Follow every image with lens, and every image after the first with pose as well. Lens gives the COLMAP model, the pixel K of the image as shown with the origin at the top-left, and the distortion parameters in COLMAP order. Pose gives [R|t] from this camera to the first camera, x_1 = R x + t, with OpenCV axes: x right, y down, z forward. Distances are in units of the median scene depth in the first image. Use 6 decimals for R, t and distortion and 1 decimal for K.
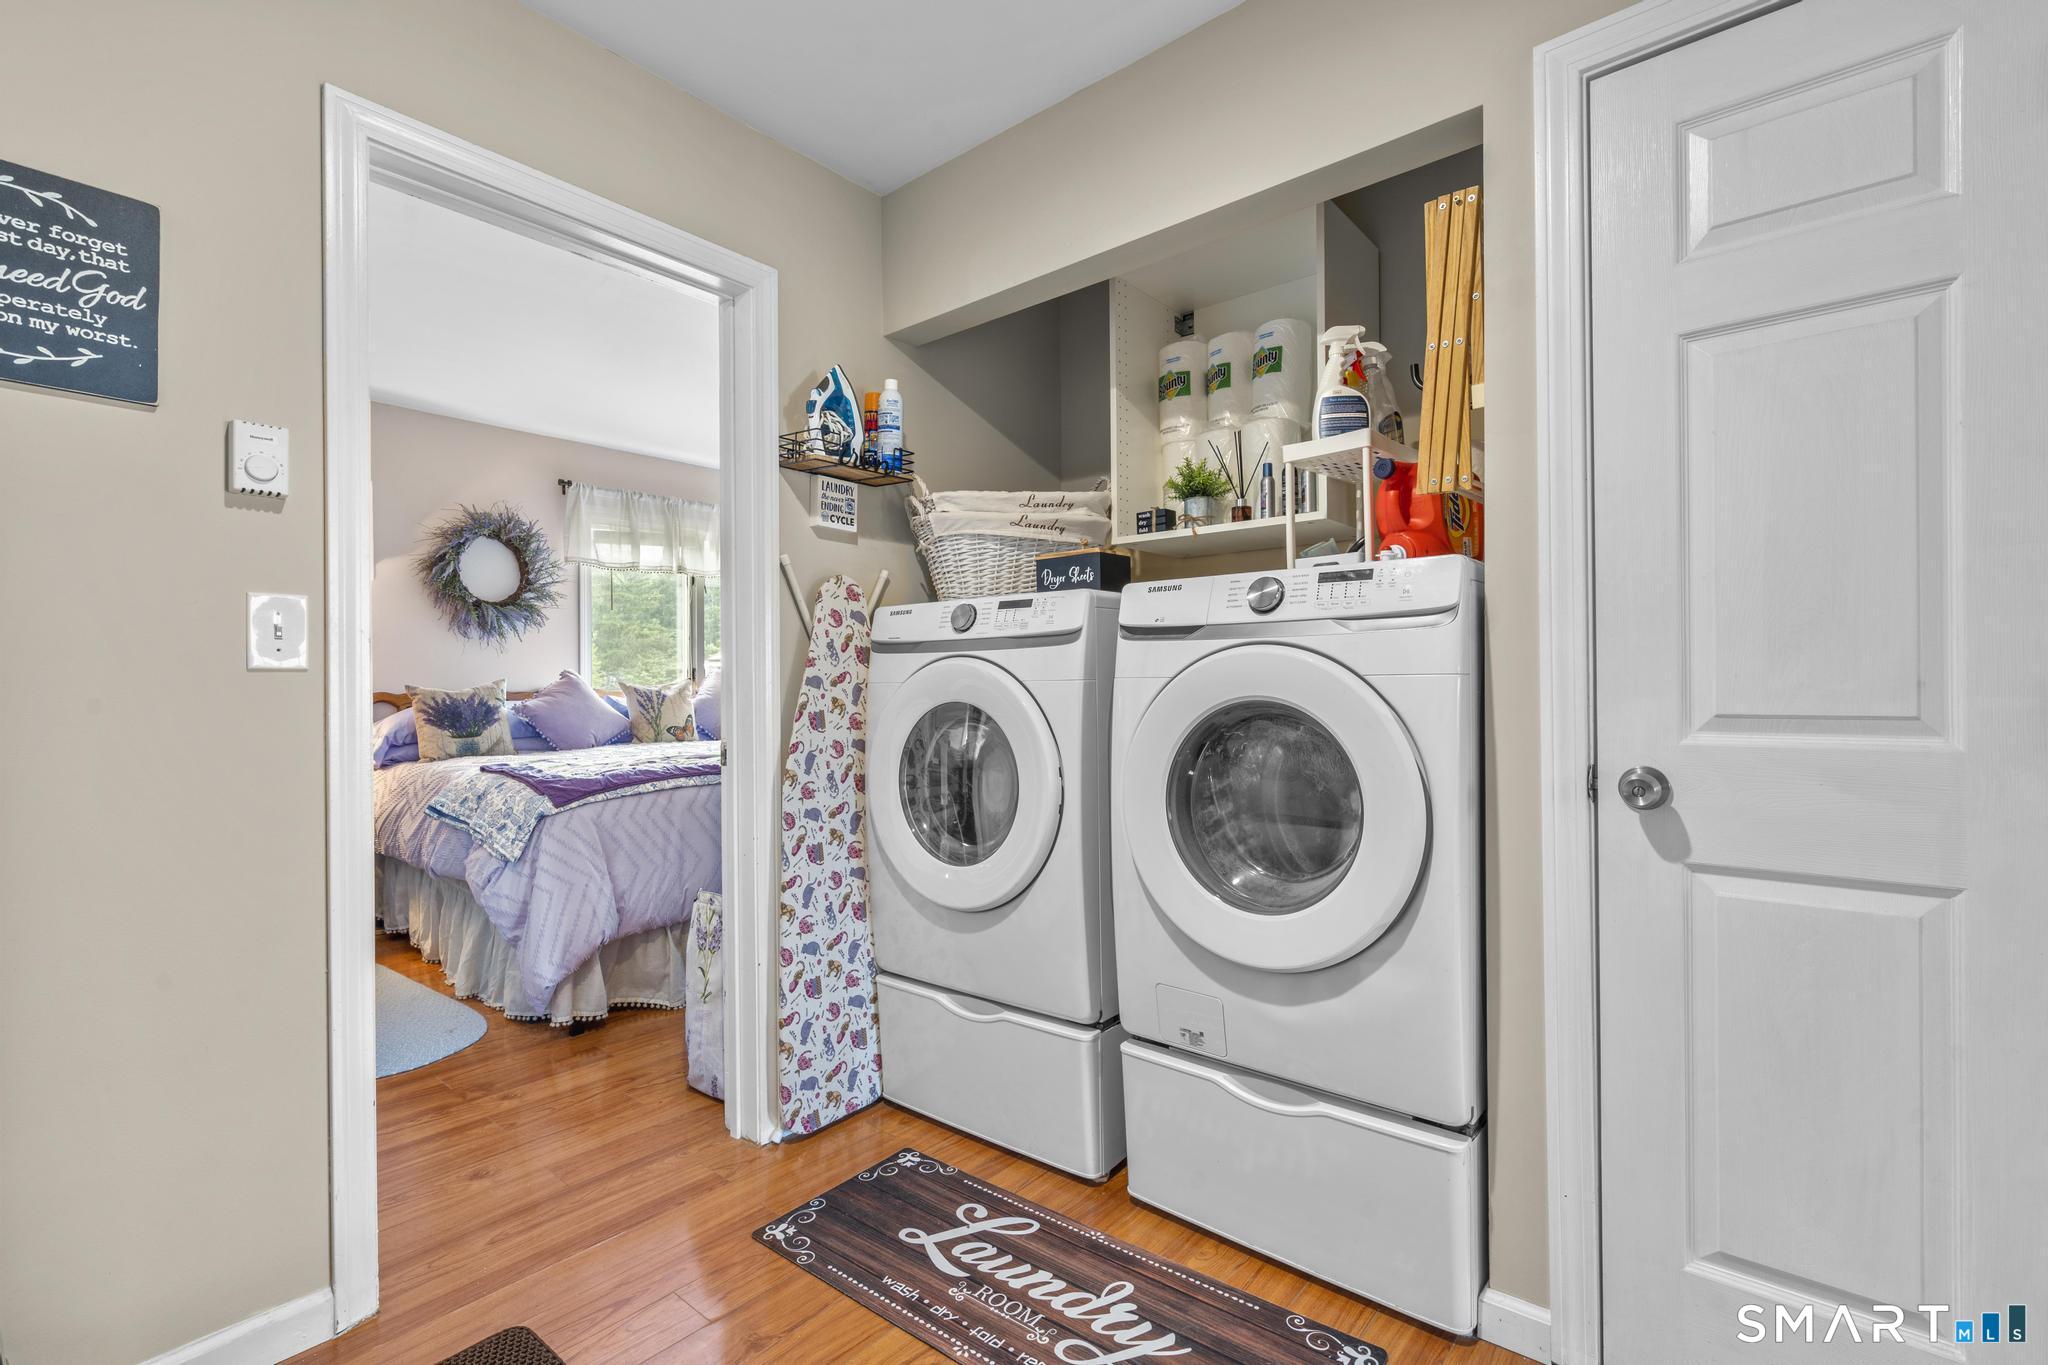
lens RADIAL K [[918.5, 0, 1027.7], [0, 918.5, 686.8], [0, 0, 1]] dist [-0.007650, 0.003489]
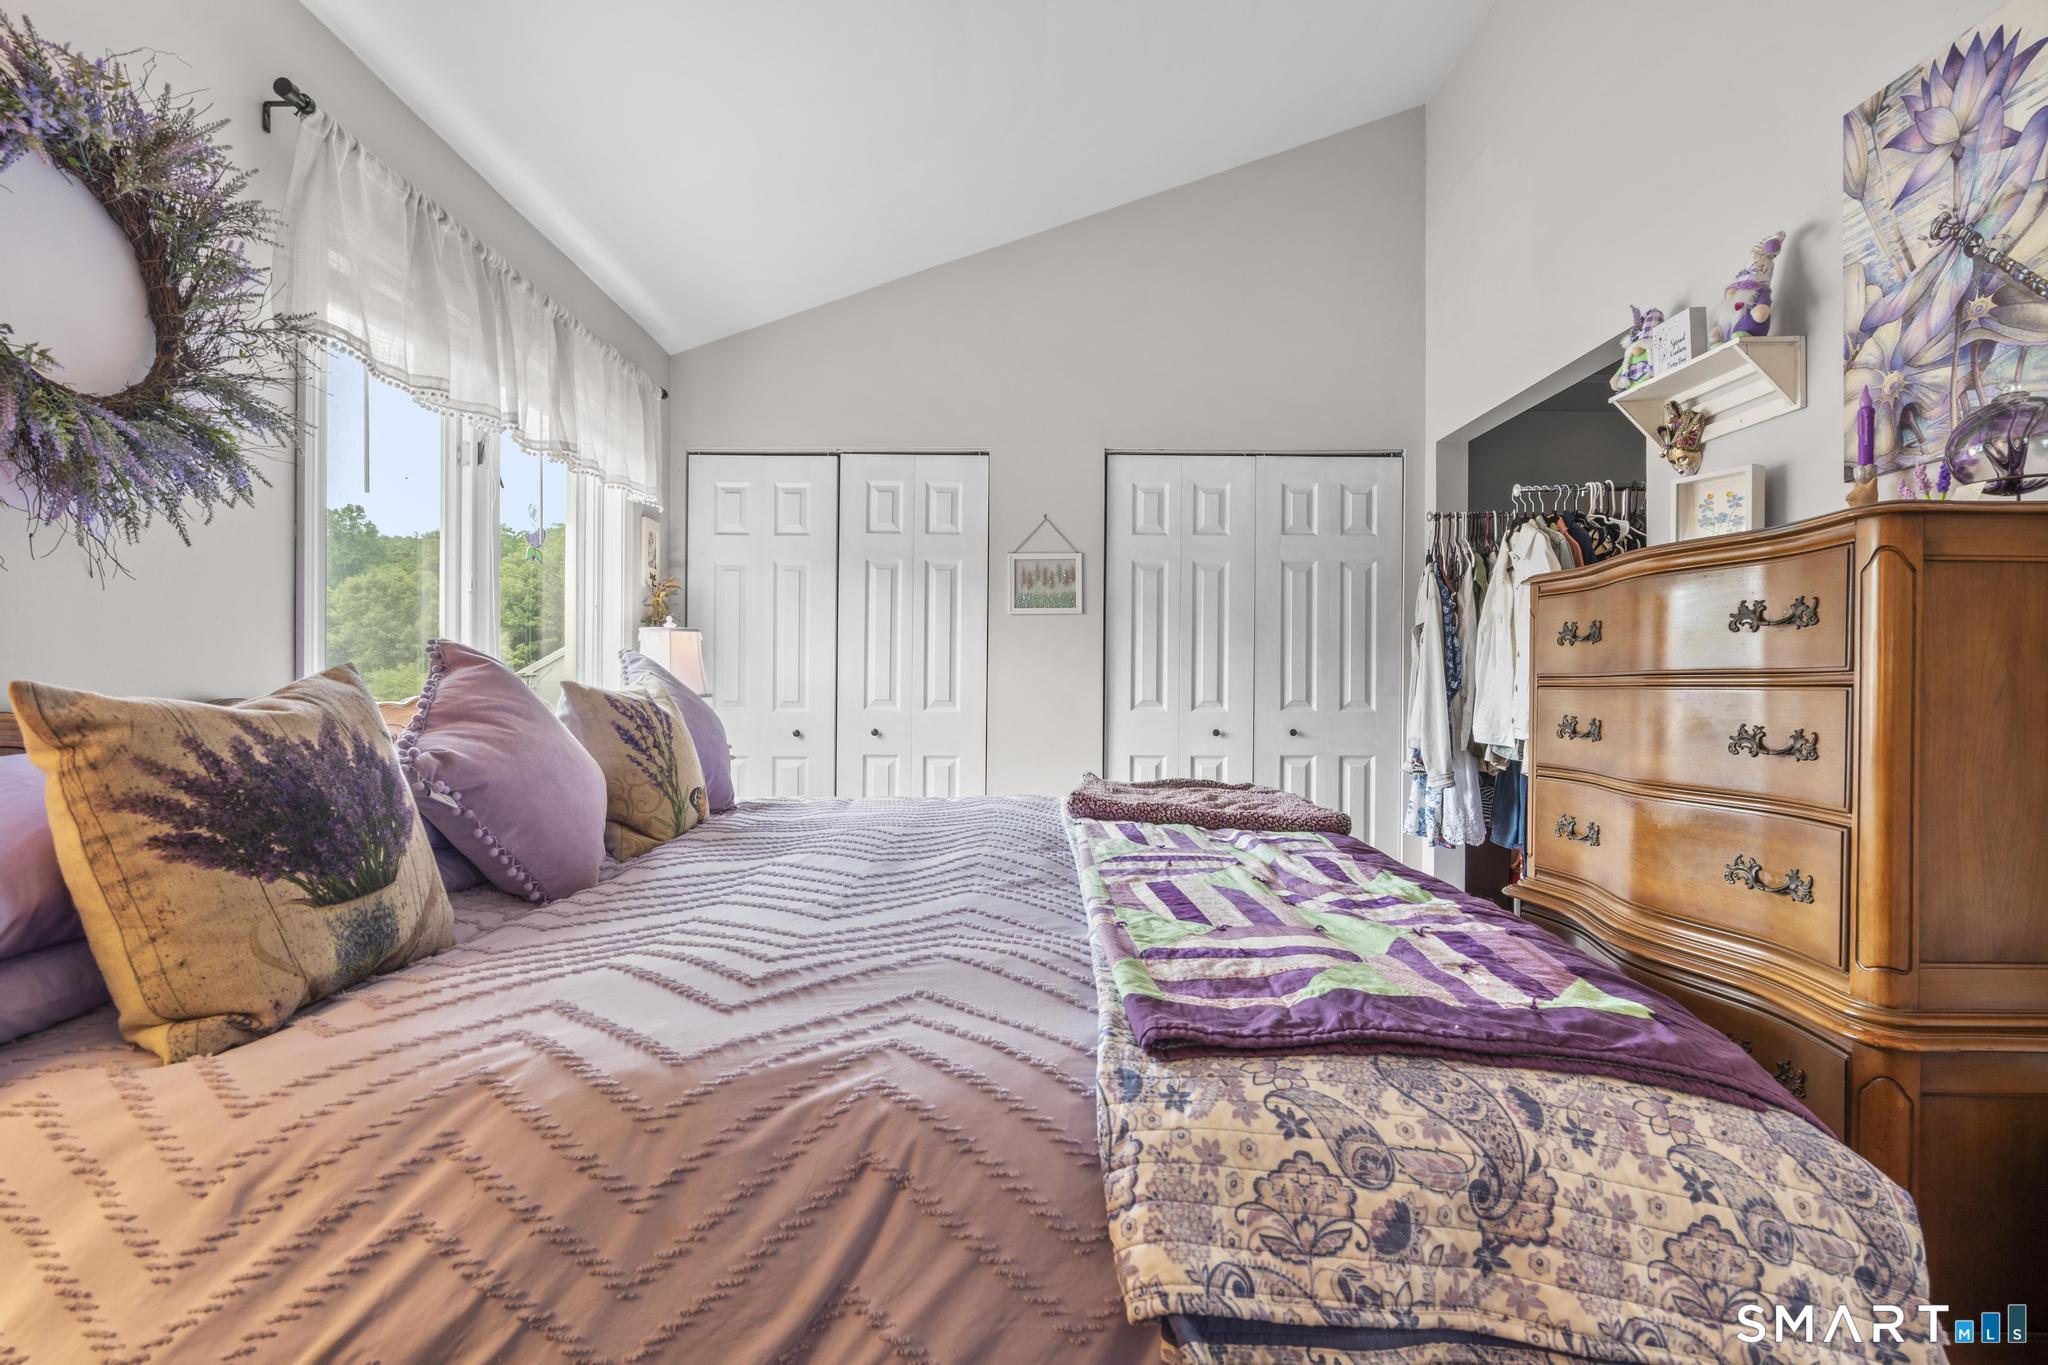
lens RADIAL K [[918.5, 0, 1017.5], [0, 918.5, 687.7], [0, 0, 1]] dist [-0.007650, 0.003489]
pose [[0.763014, 0.006082, 0.646353, -0.570825], [-0.001155, 0.999967, -0.008045, 0.000723], [-0.646380, 0.005392, 0.762996, 0.623219]]
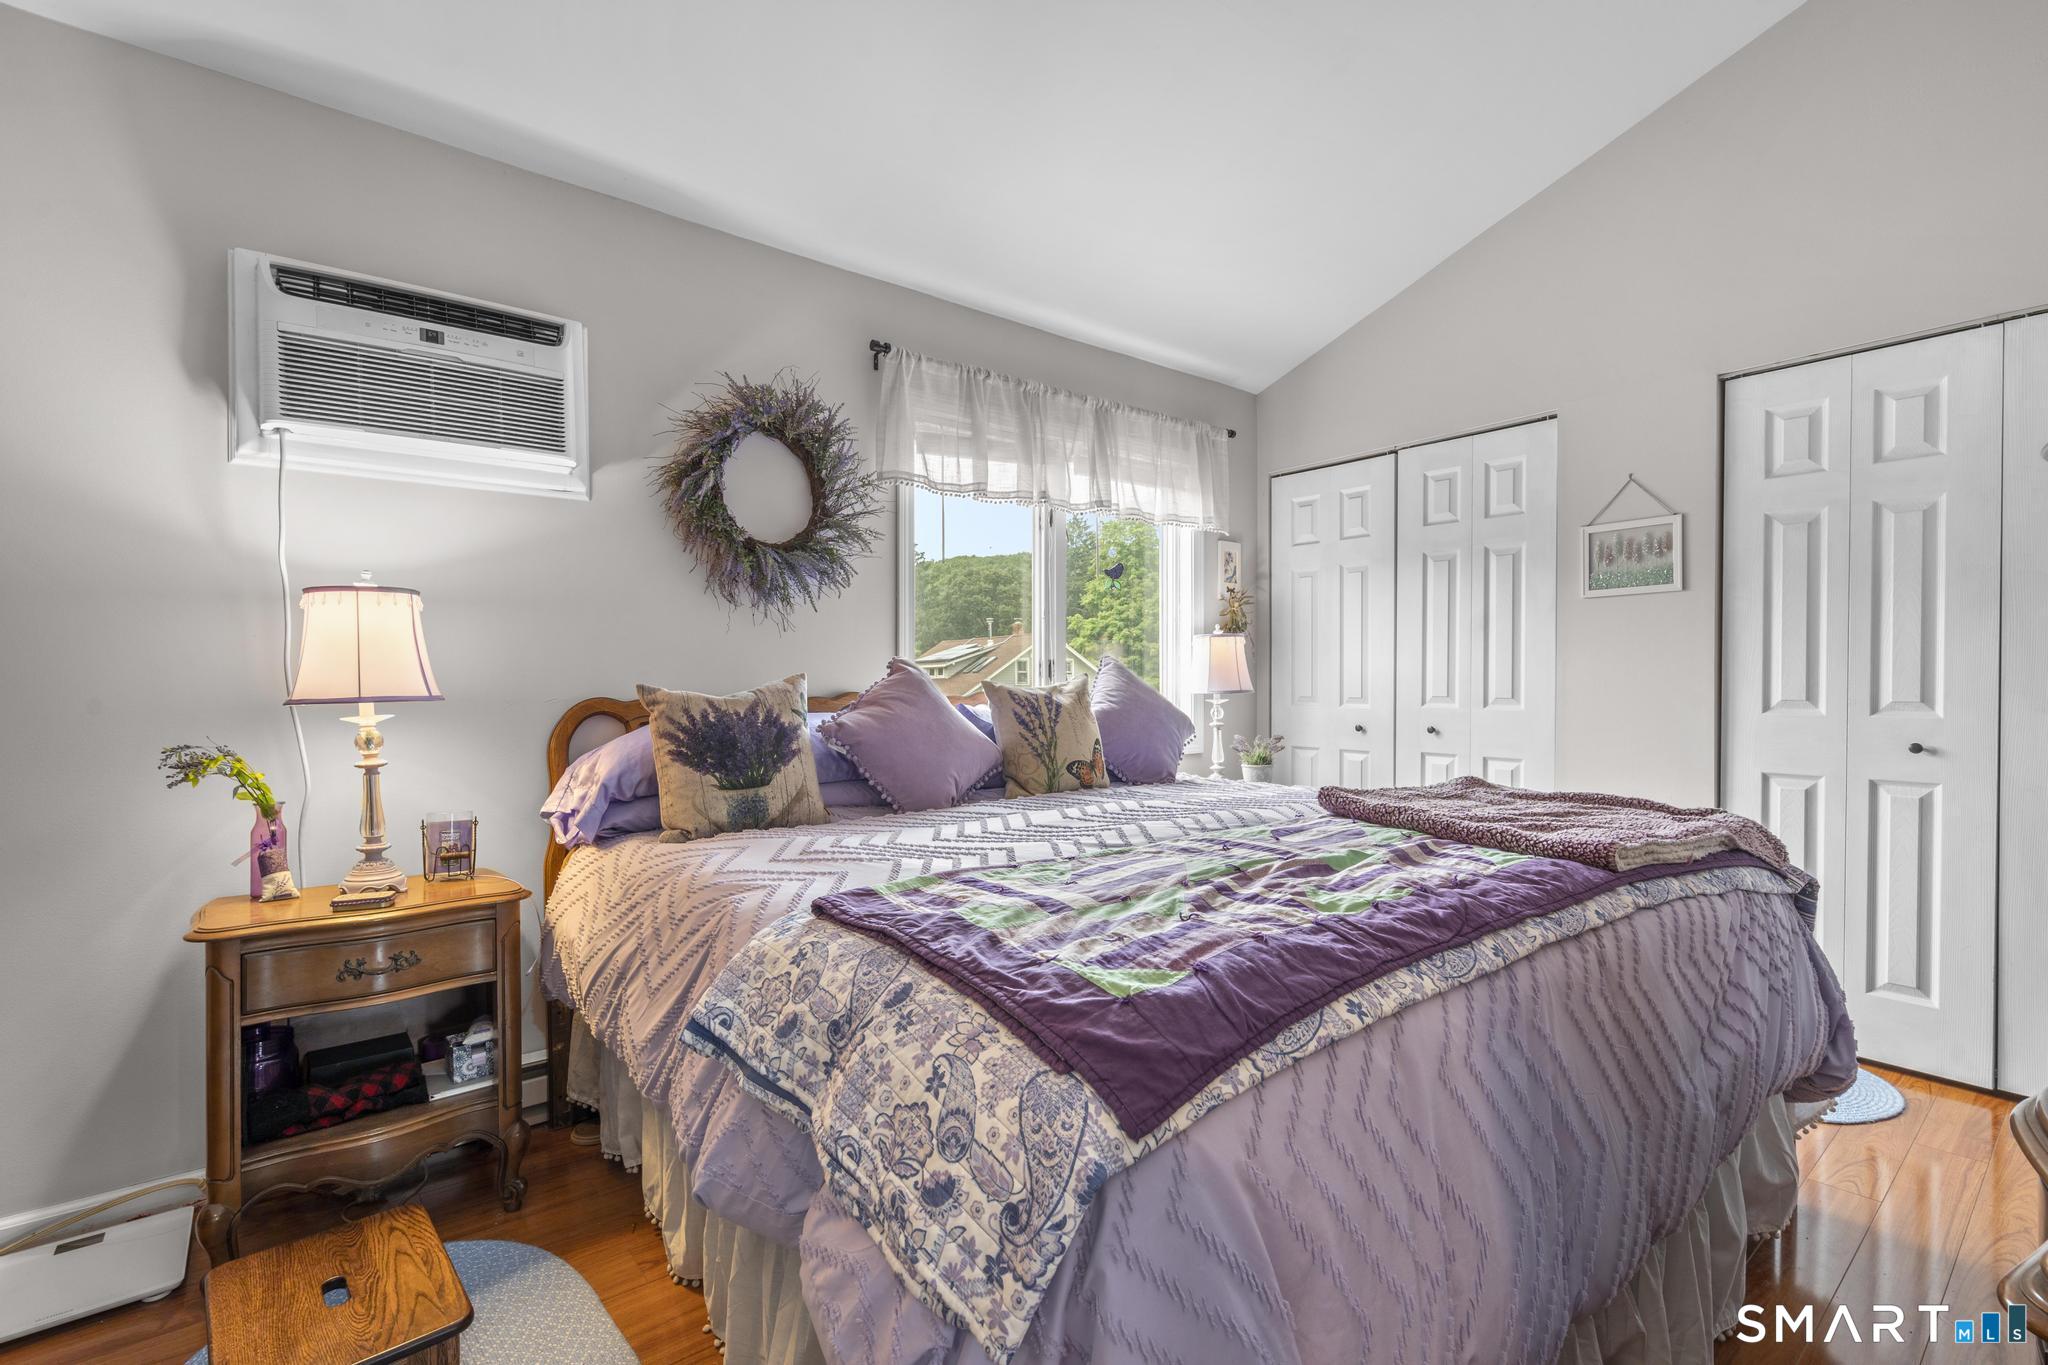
lens RADIAL K [[918.5, 0, 1021.3], [0, 918.5, 687.9], [0, 0, 1]] dist [-0.007650, 0.003489]
pose [[0.979264, 0.003306, -0.202562, -0.323209], [-0.003696, 0.999992, -0.001548, 0.000060], [0.202555, 0.002265, 0.979268, 0.478879]]
